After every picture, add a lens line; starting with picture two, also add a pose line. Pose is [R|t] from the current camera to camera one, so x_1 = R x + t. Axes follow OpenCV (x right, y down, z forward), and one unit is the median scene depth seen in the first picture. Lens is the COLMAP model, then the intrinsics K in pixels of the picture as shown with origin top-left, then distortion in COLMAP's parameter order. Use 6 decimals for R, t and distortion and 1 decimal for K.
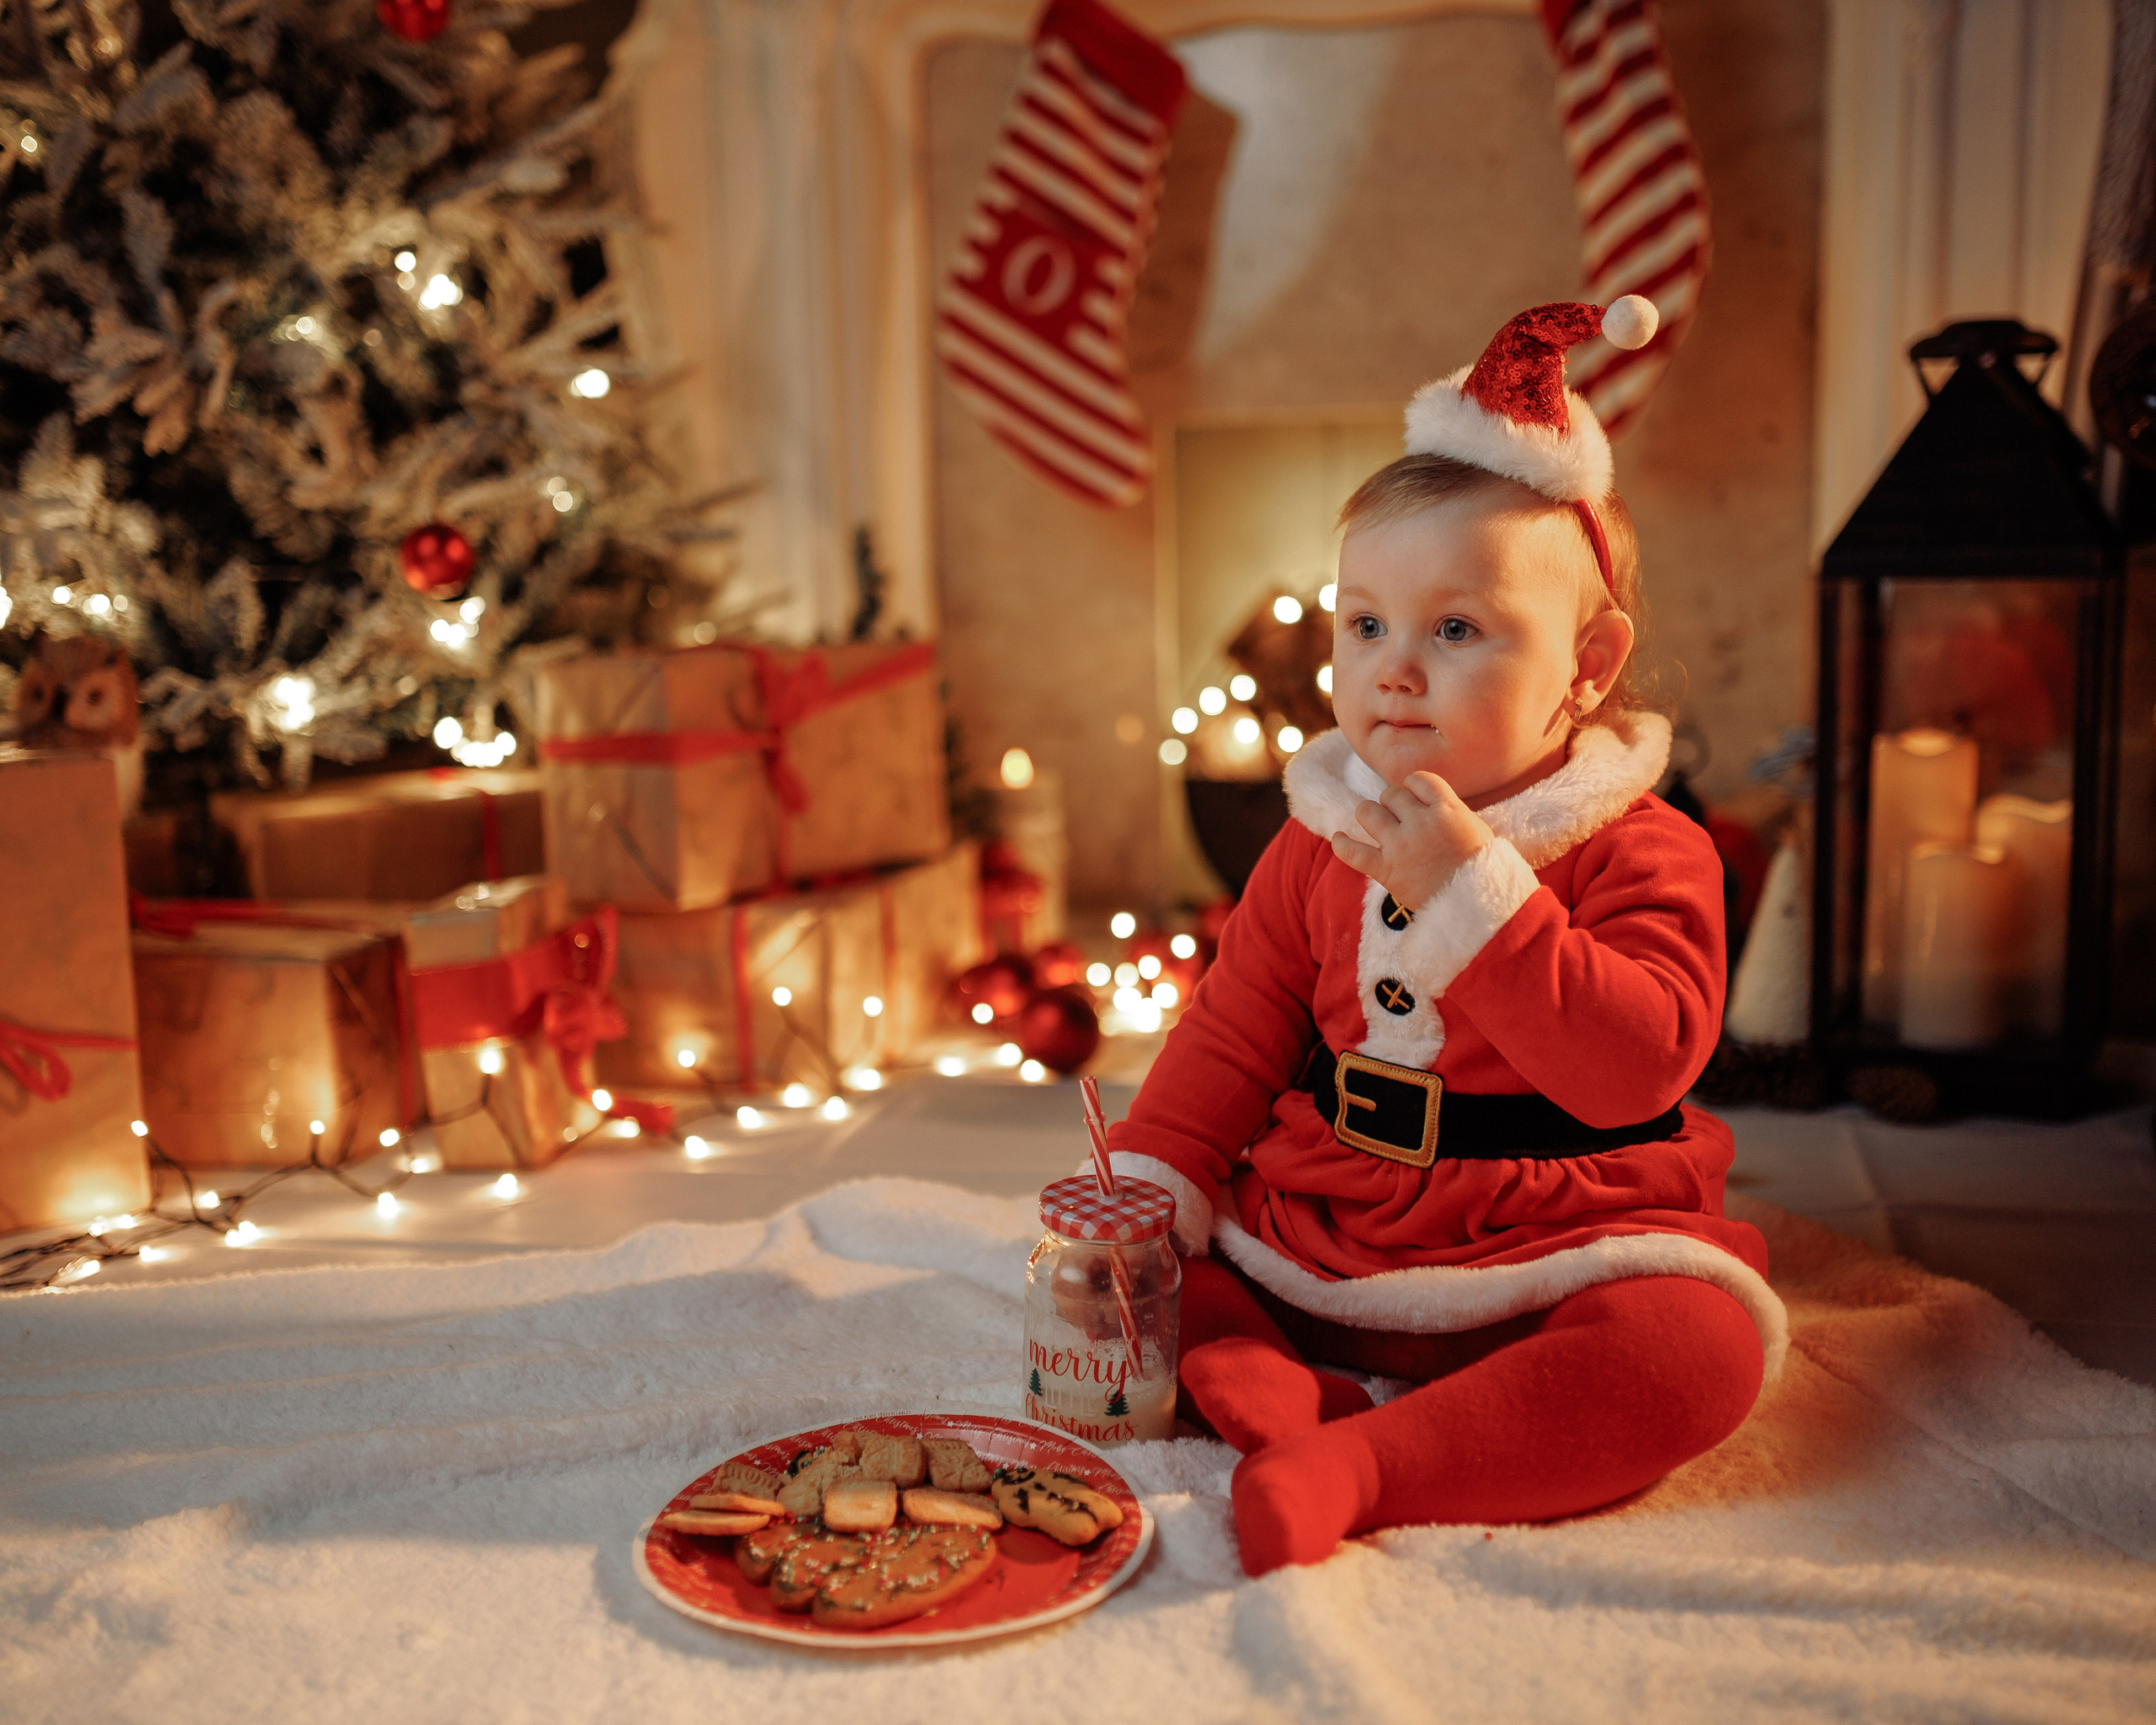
lens RADIAL K [[2345.8, 0, 1096.7], [0, 2345.8, 875.9], [0, 0, 1]] dist [0.192426, -0.010953]
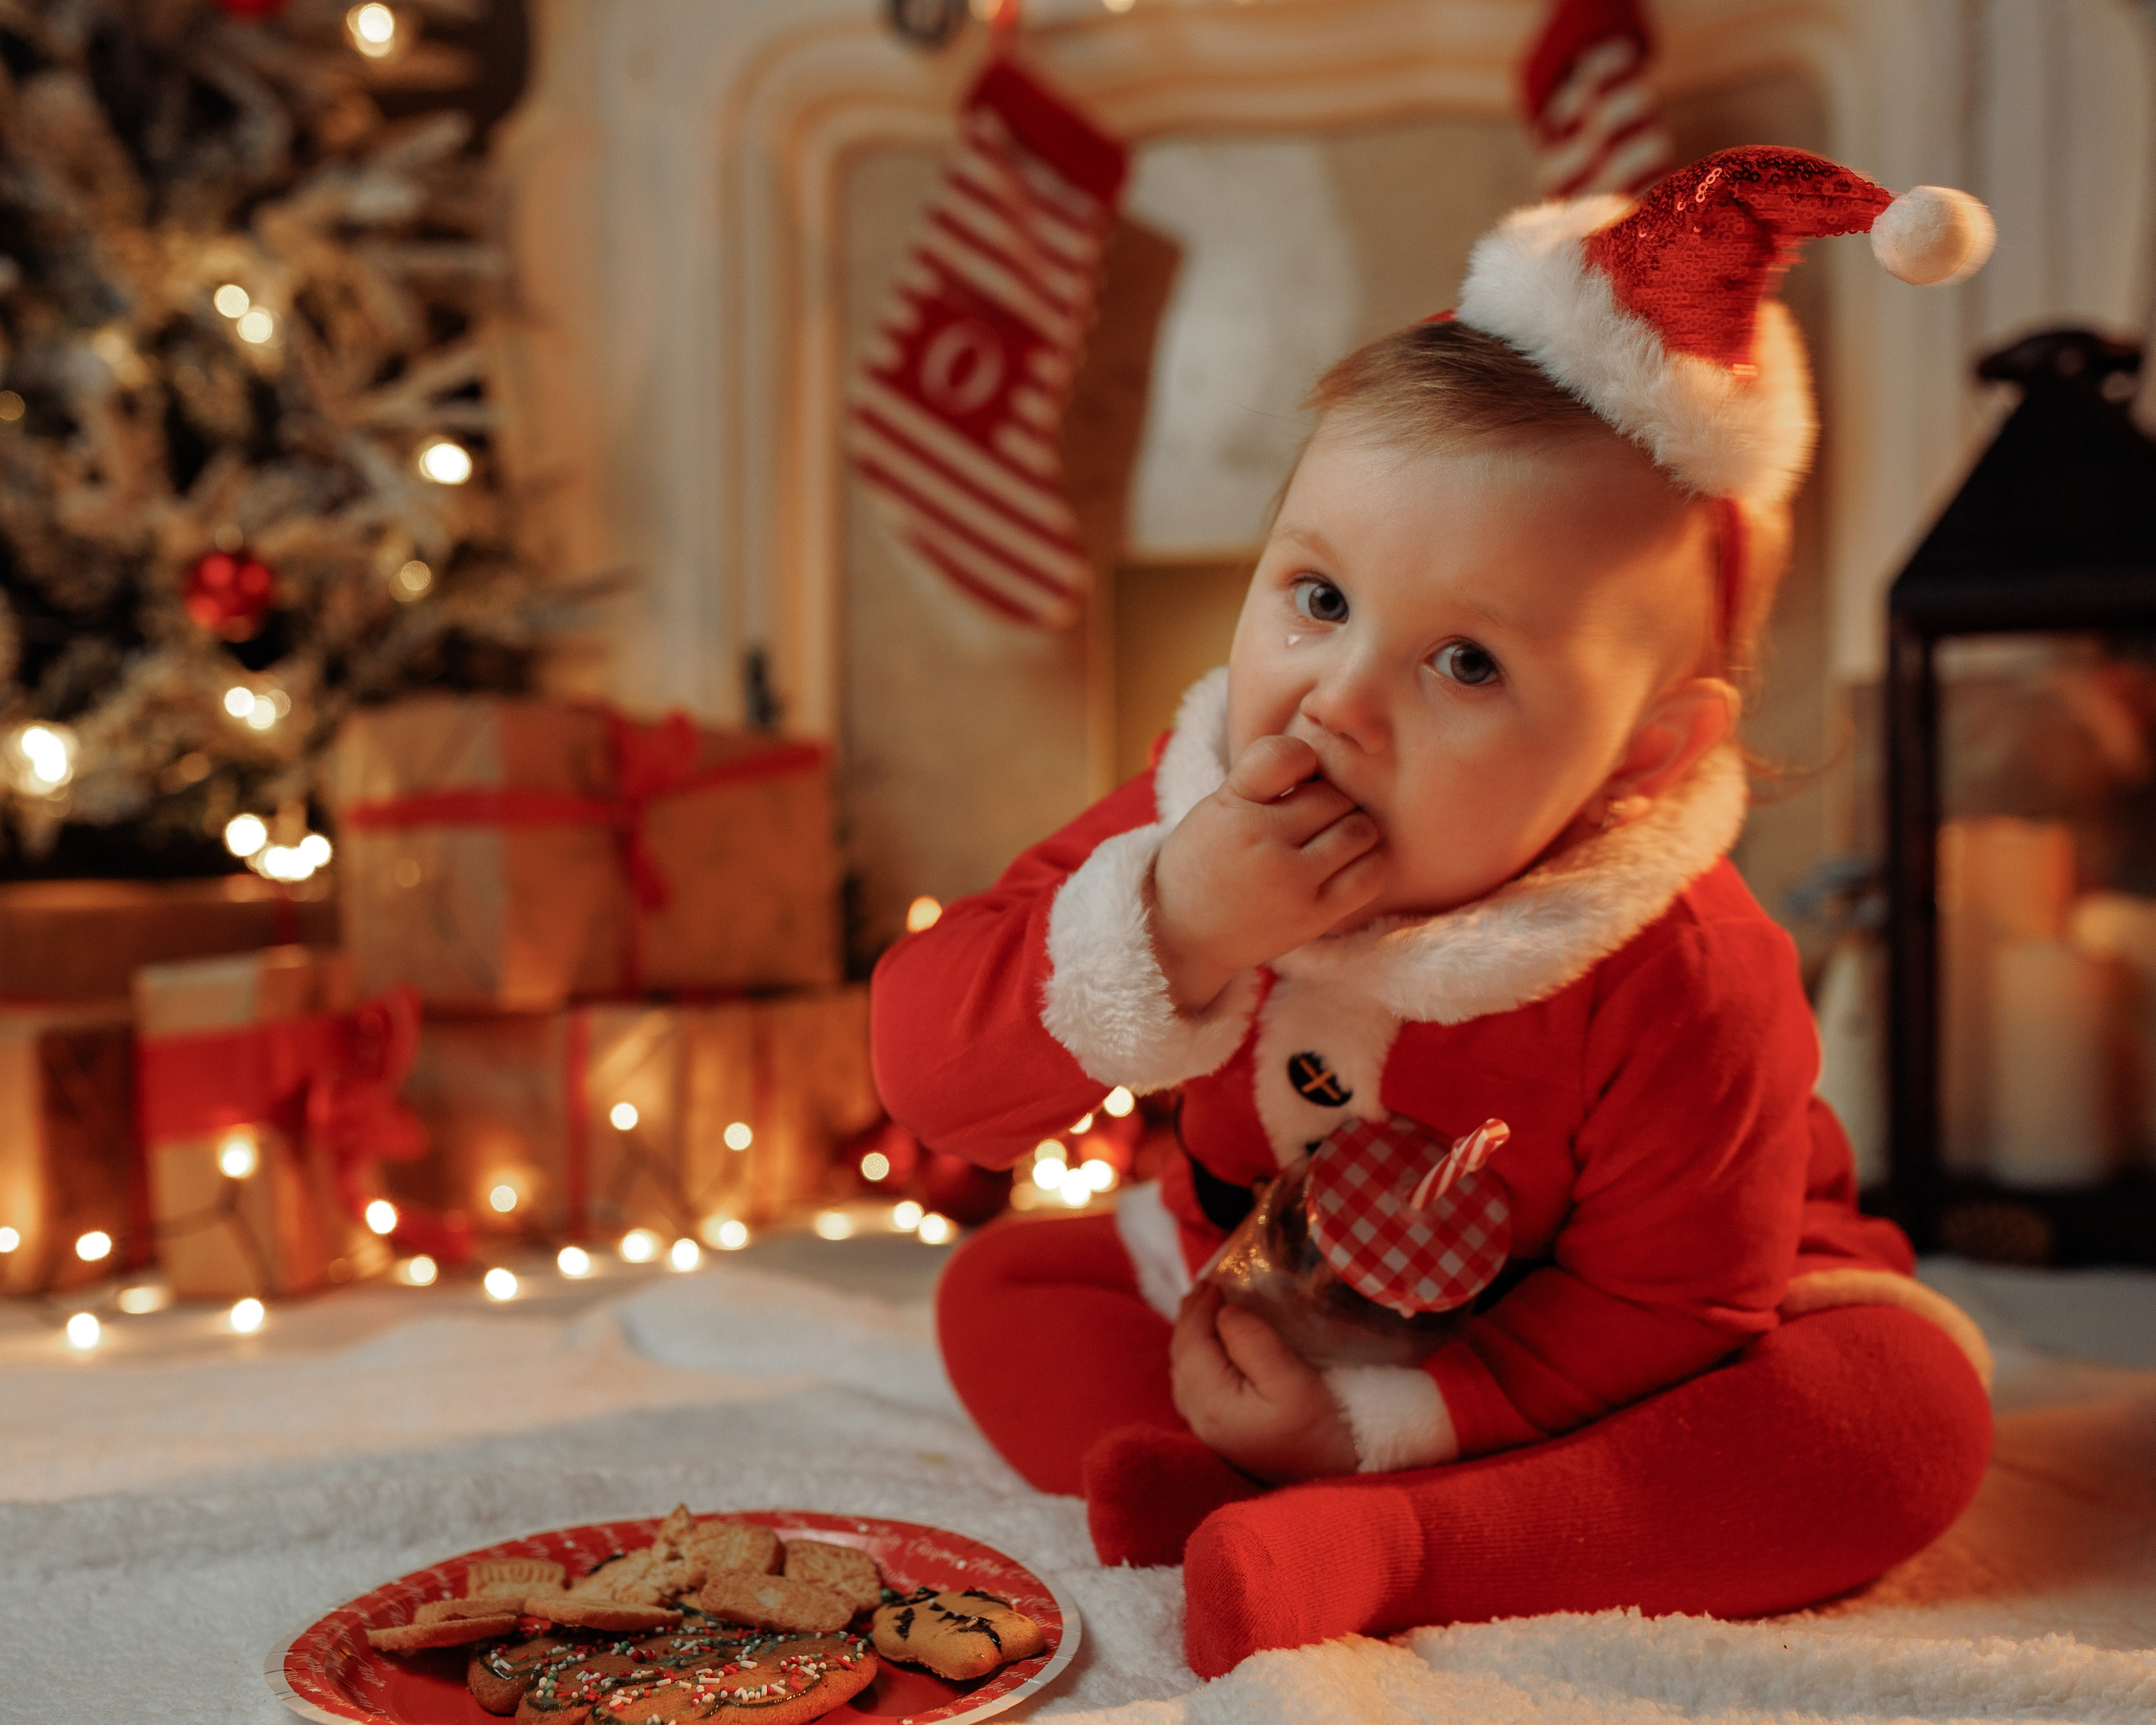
lens RADIAL K [[2486.7, 0, 1078.0], [0, 2486.7, 862.5], [0, 0, 1]] dist [0.126652, -0.027874]
pose [[0.999698, 0.013914, 0.020279, 0.003032], [-0.011084, 0.990983, -0.133531, 0.071050], [-0.021954, 0.133265, 0.990837, 0.123848]]
